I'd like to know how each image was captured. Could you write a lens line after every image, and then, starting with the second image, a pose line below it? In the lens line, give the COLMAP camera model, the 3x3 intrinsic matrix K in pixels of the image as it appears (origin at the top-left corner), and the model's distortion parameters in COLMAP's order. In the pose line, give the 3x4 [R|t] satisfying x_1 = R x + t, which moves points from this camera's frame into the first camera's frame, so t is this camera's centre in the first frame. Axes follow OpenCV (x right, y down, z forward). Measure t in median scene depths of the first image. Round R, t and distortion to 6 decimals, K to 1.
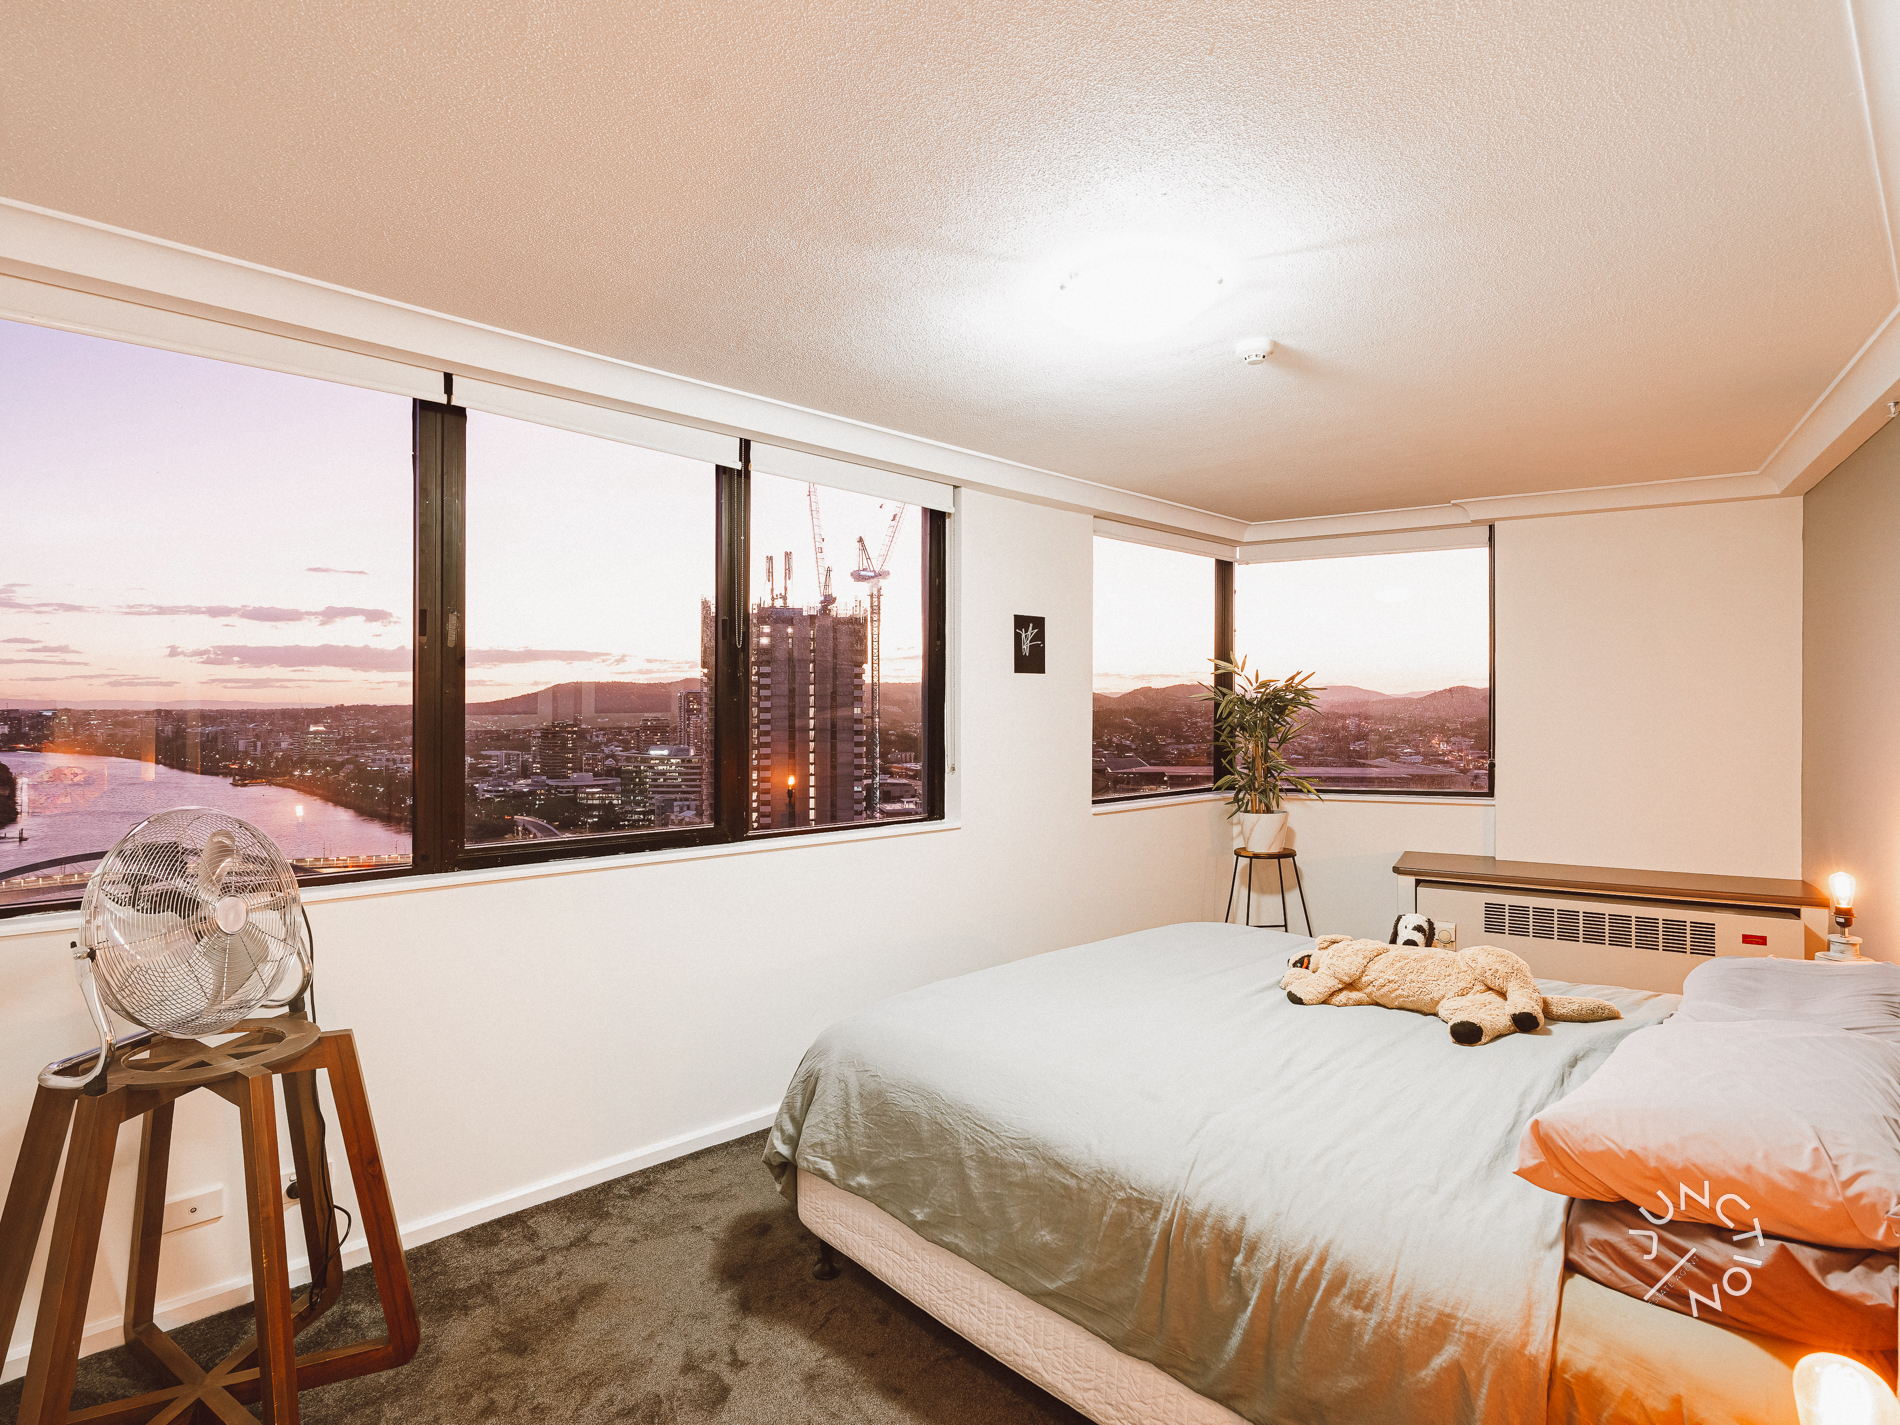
lens RADIAL K [[983.8, 0, 950.0], [0, 983.8, 712.5], [0, 0, 1]] dist [-0.006948, 0.003381]
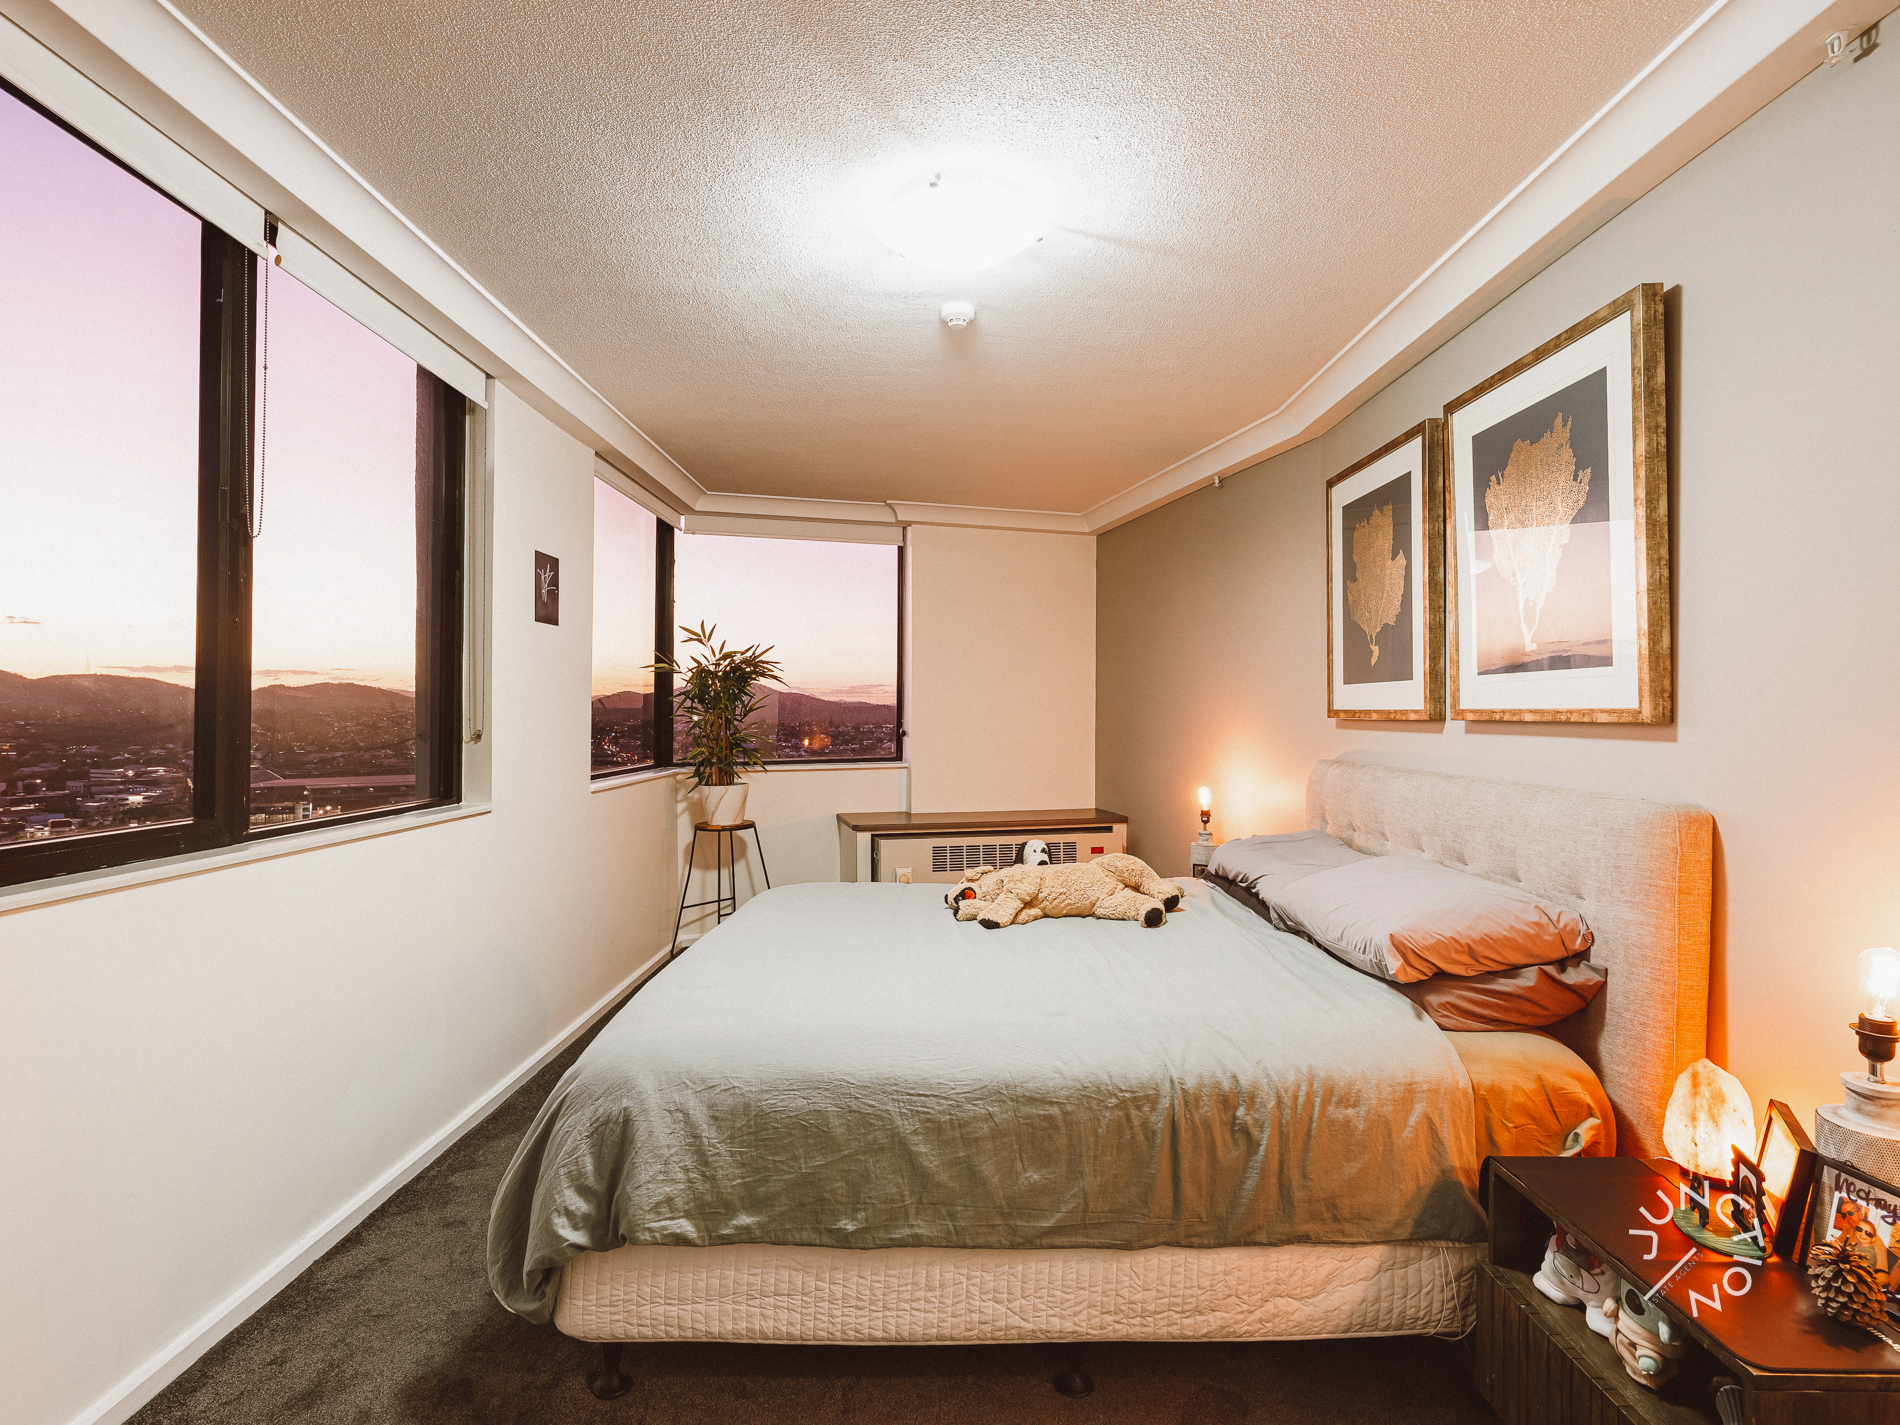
lens RADIAL K [[983.8, 0, 950.0], [0, 983.8, 712.5], [0, 0, 1]] dist [-0.006948, 0.003381]
pose [[0.678342, 0.004039, 0.734735, -0.474222], [0.000888, 0.999980, -0.006317, 0.065116], [-0.734745, 0.004938, 0.678325, 0.296818]]
